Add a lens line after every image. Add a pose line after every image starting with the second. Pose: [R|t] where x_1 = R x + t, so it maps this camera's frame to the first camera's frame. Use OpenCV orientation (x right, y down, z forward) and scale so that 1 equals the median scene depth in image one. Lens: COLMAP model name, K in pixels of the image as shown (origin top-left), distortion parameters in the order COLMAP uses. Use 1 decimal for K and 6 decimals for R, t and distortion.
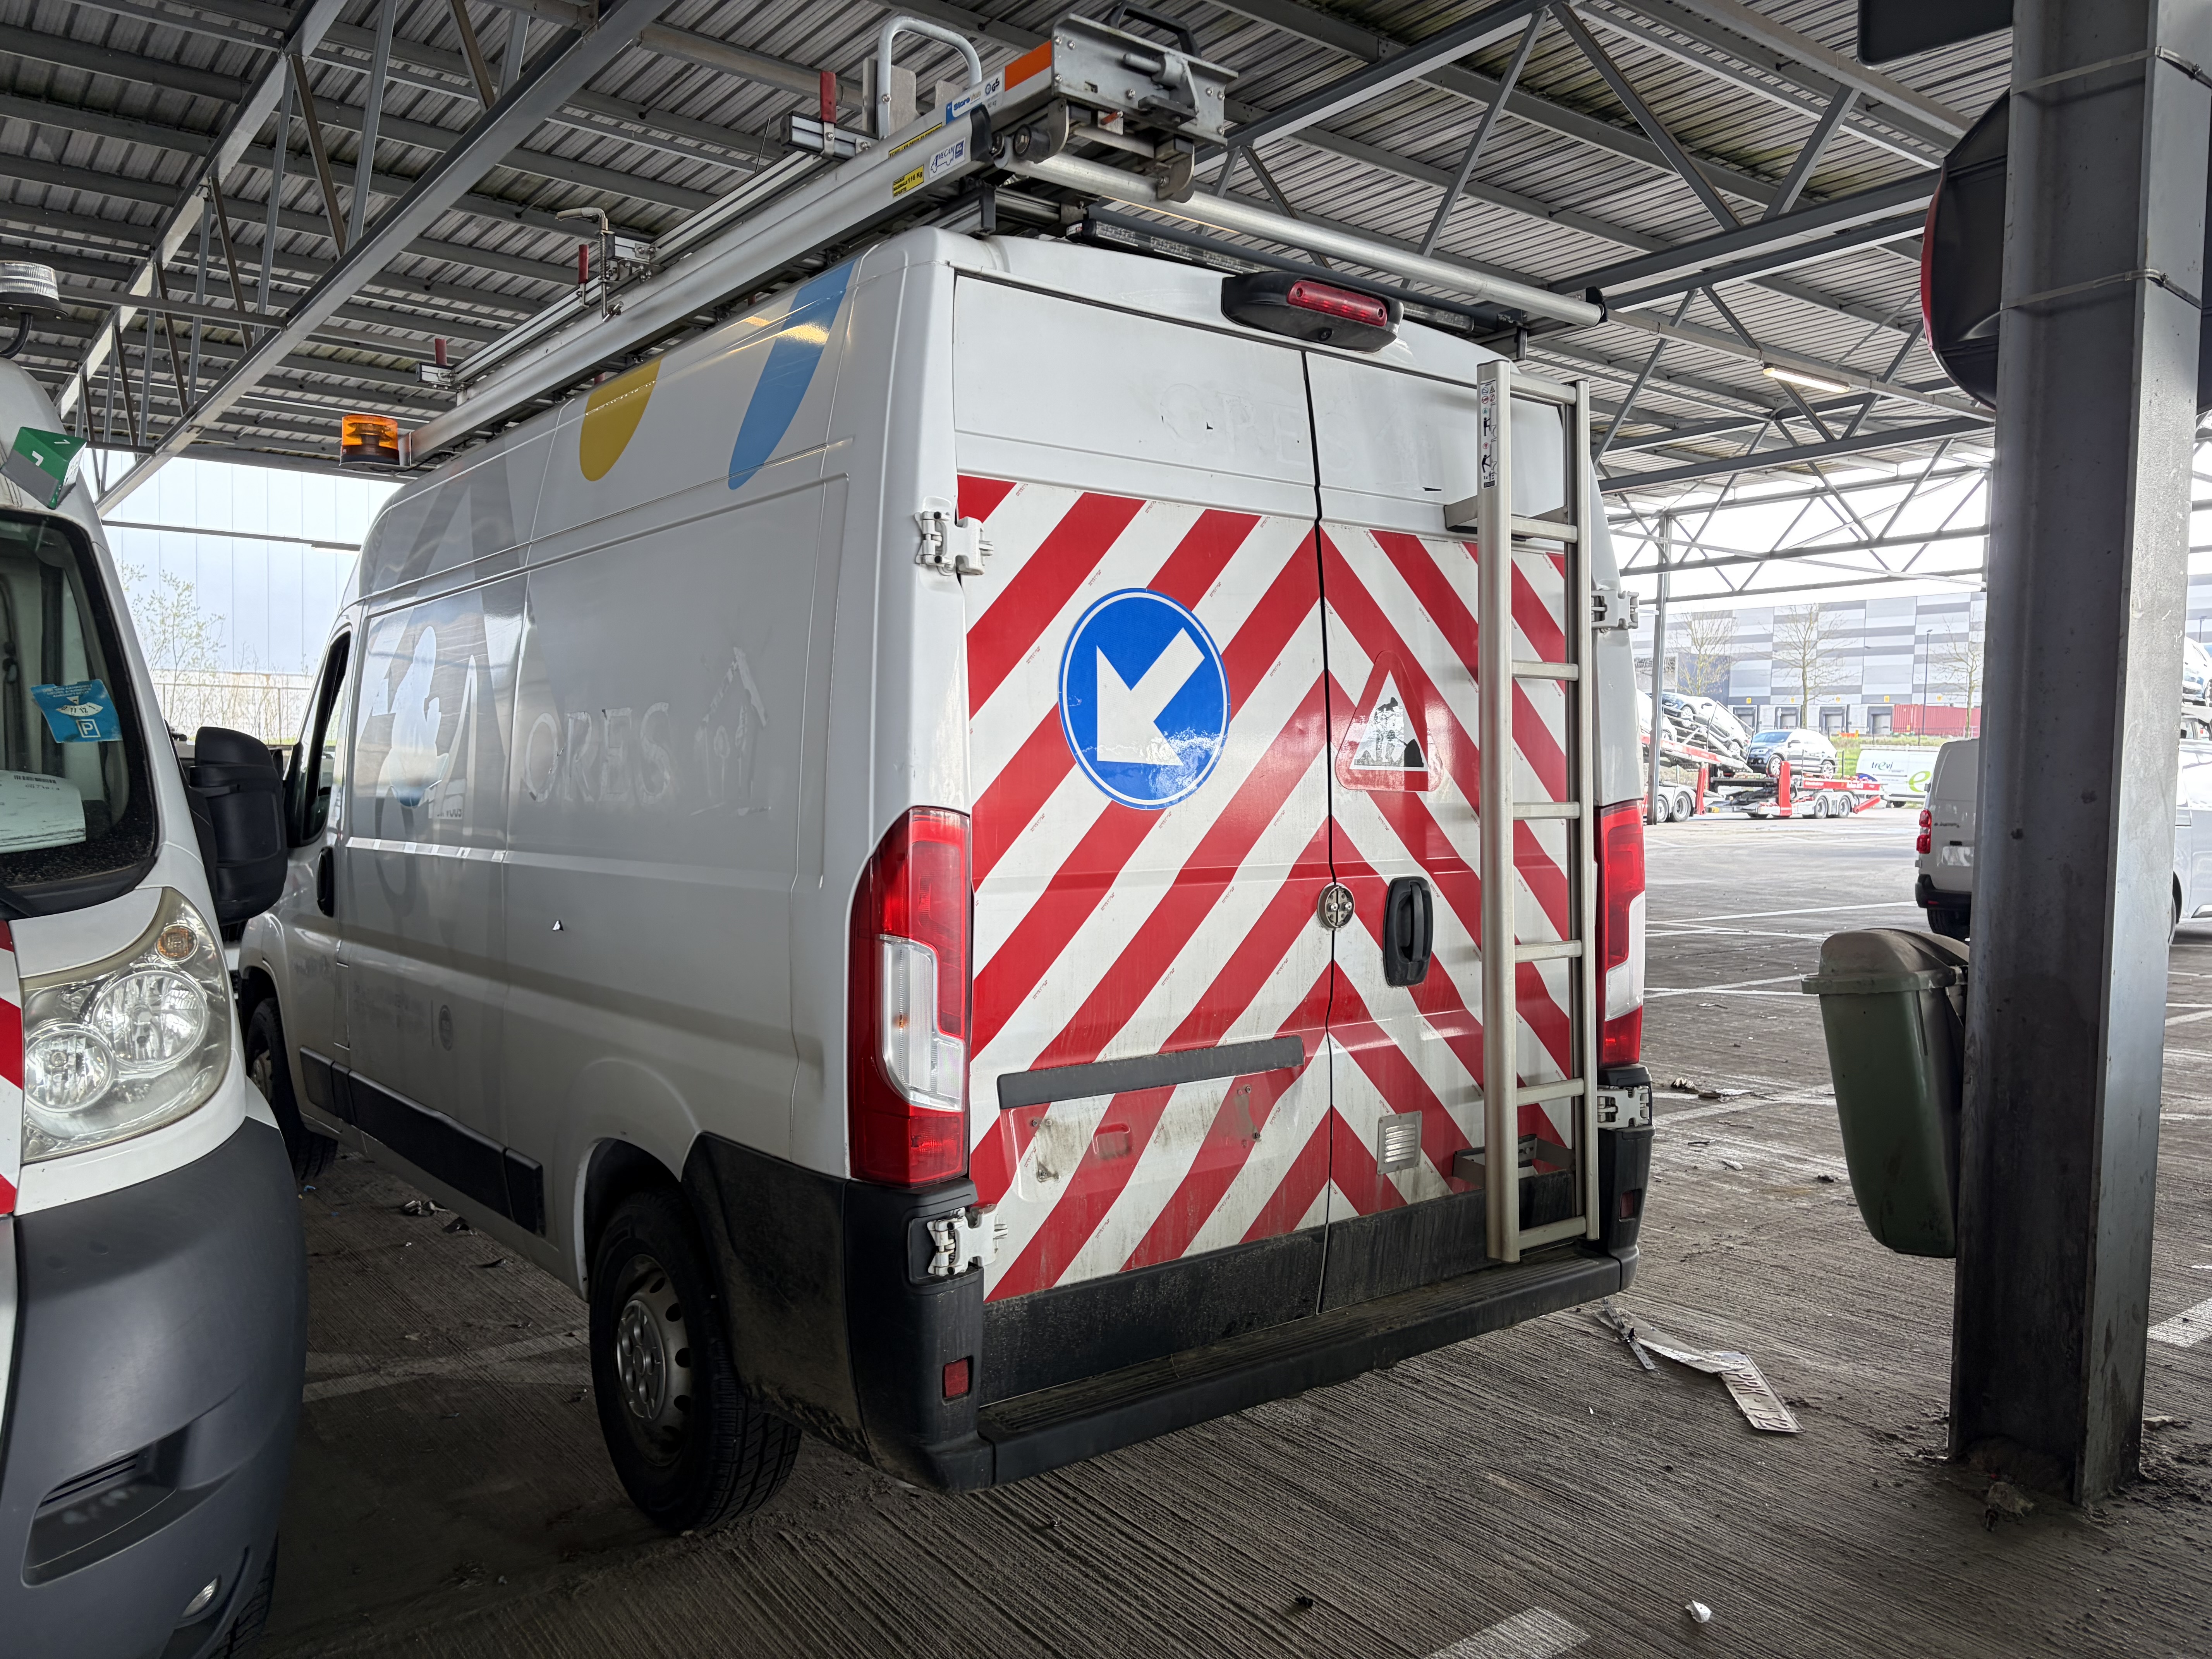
lens RADIAL K [[1684.4, 0, 1102.6], [0, 1684.4, 809.5], [0, 0, 1]] dist [0.055174, -0.063424]
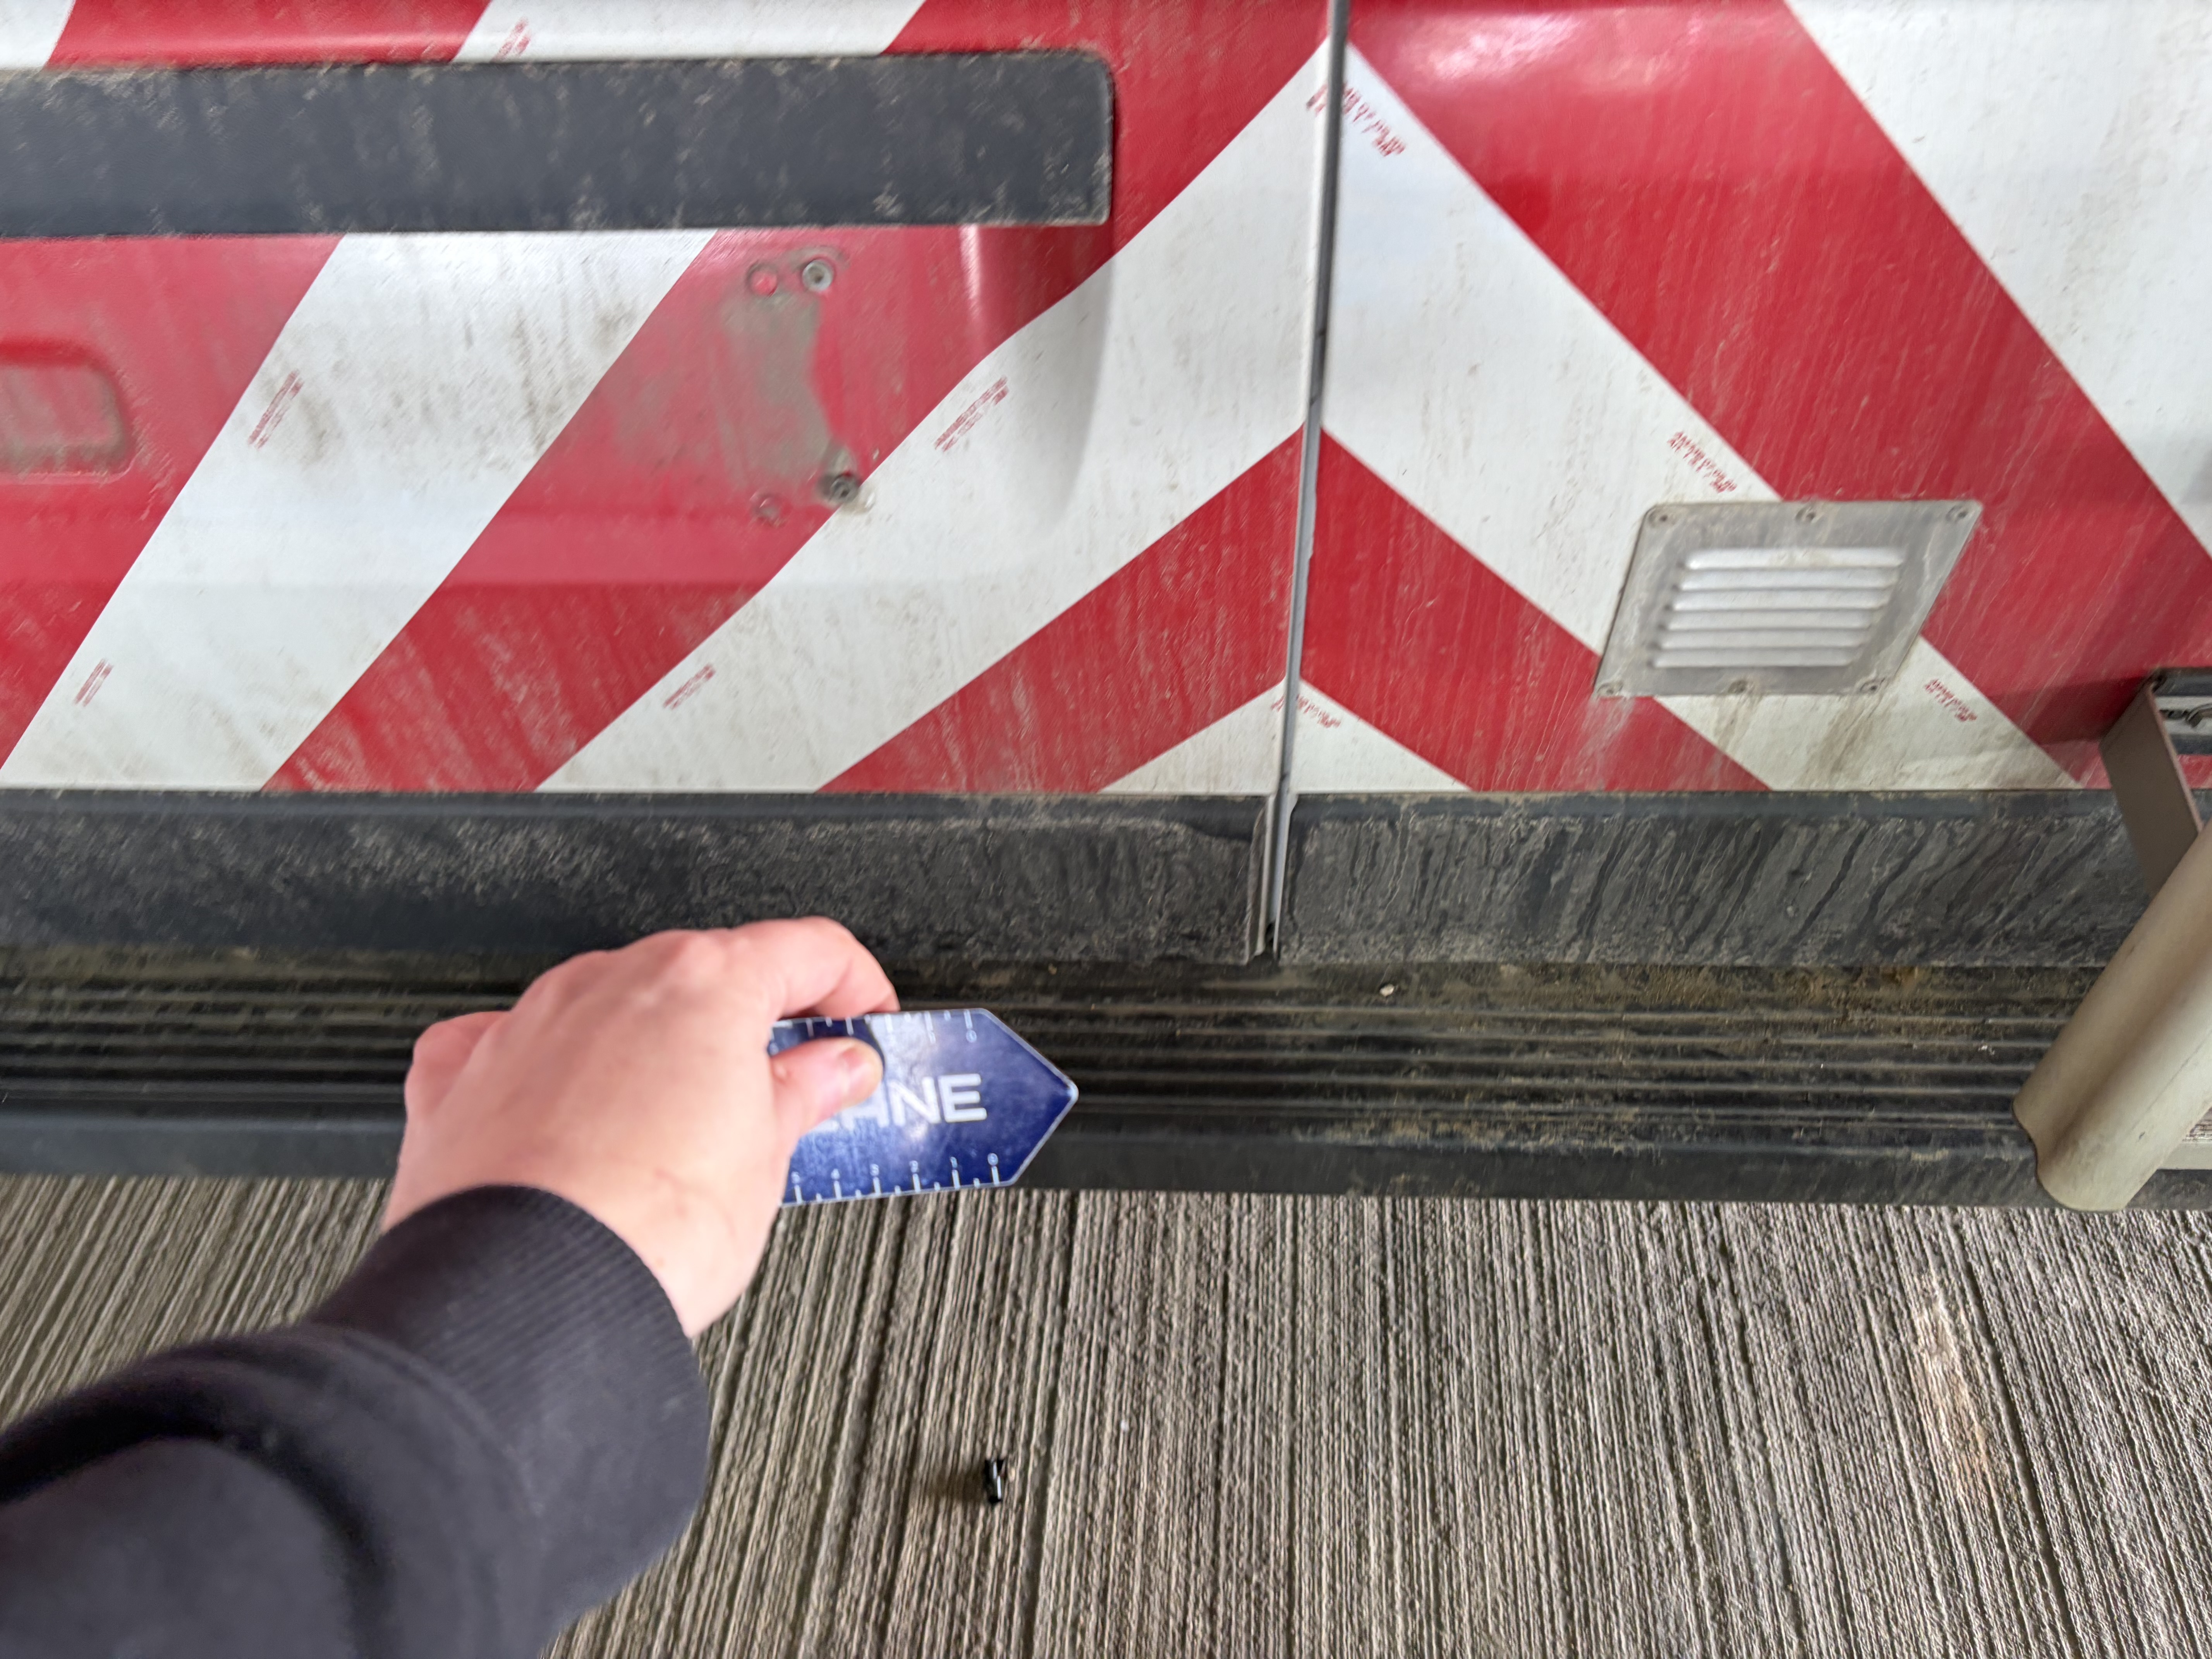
lens RADIAL K [[1684.4, 0, 1102.6], [0, 1684.4, 809.5], [0, 0, 1]] dist [0.055174, -0.063424]
pose [[0.758198, 0.478991, -0.442384, 0.224576], [0.032726, 0.649666, 0.759515, 0.053087], [0.651202, -0.590341, 0.476900, 0.858333]]
